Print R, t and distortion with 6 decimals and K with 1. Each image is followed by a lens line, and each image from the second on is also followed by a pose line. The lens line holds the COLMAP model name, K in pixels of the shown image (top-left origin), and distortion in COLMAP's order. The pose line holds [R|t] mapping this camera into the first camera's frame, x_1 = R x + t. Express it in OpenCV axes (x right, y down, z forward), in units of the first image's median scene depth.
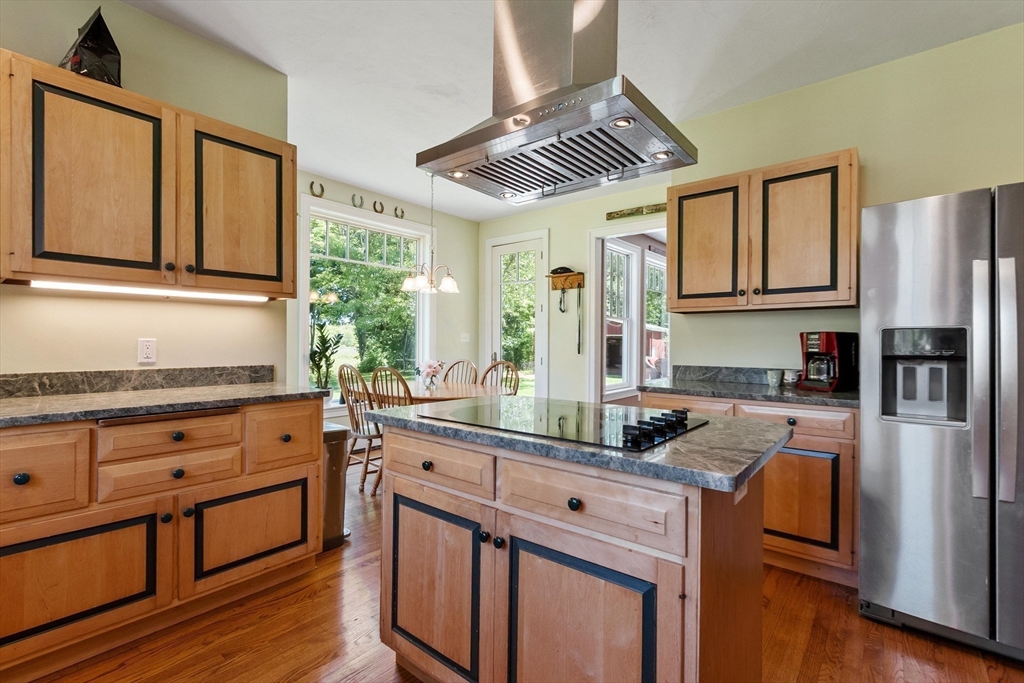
lens RADIAL K [[459.2, 0, 512.0], [0, 459.2, 341.5], [0, 0, 1]] dist [-0.000525, -0.000052]
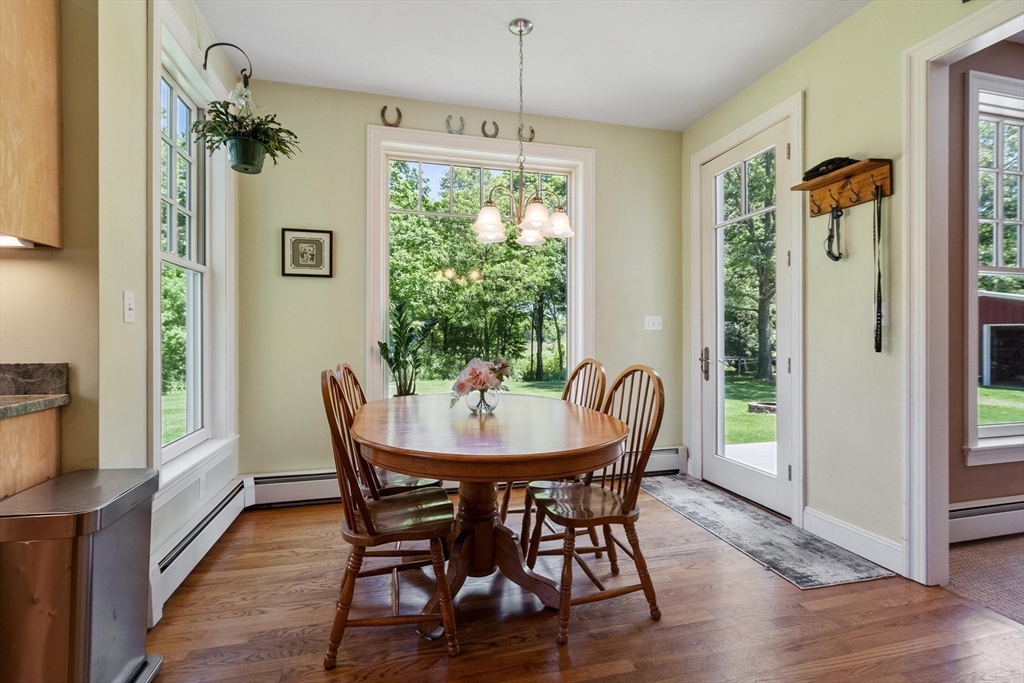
lens RADIAL K [[467.5, 0, 508.4], [0, 467.5, 336.6], [0, 0, 1]] dist [0.002380, 0.000512]
pose [[0.807683, -0.008564, -0.589554, 0.125010], [0.006236, 0.999963, -0.005982, 0.013509], [0.589584, 0.001155, 0.807707, 0.446984]]
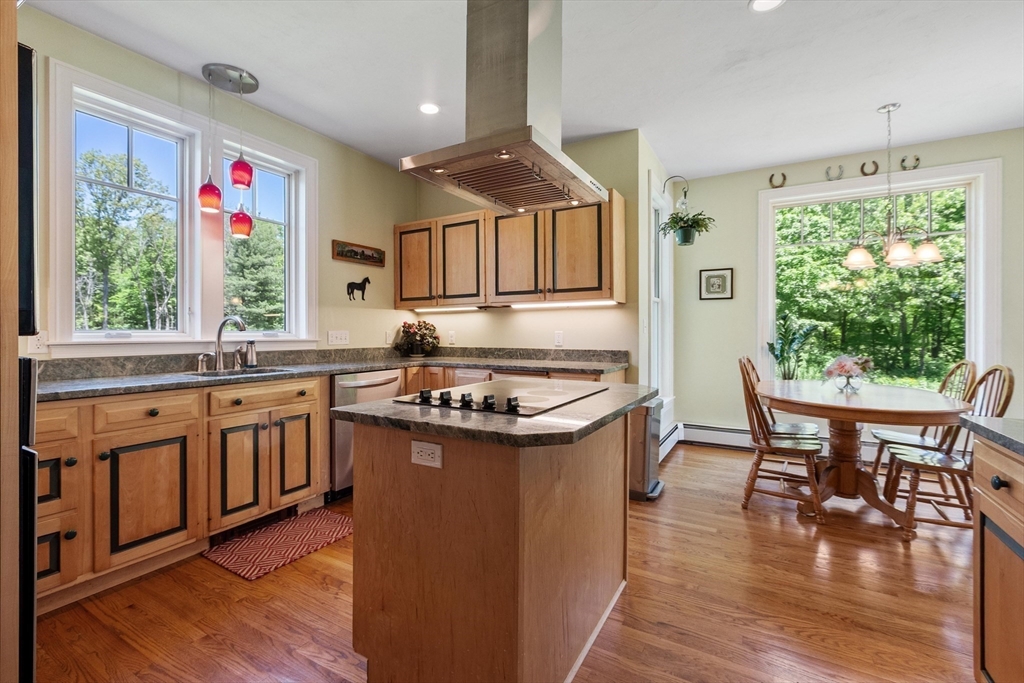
lens RADIAL K [[449.6, 0, 507.3], [0, 449.6, 332.6], [0, 0, 1]] dist [-0.000864, -0.000175]
pose [[0.160653, -0.009286, -0.986967, 0.372995], [-0.000699, 0.999954, -0.009522, 0.005976], [0.987011, 0.002220, 0.160639, 0.230492]]
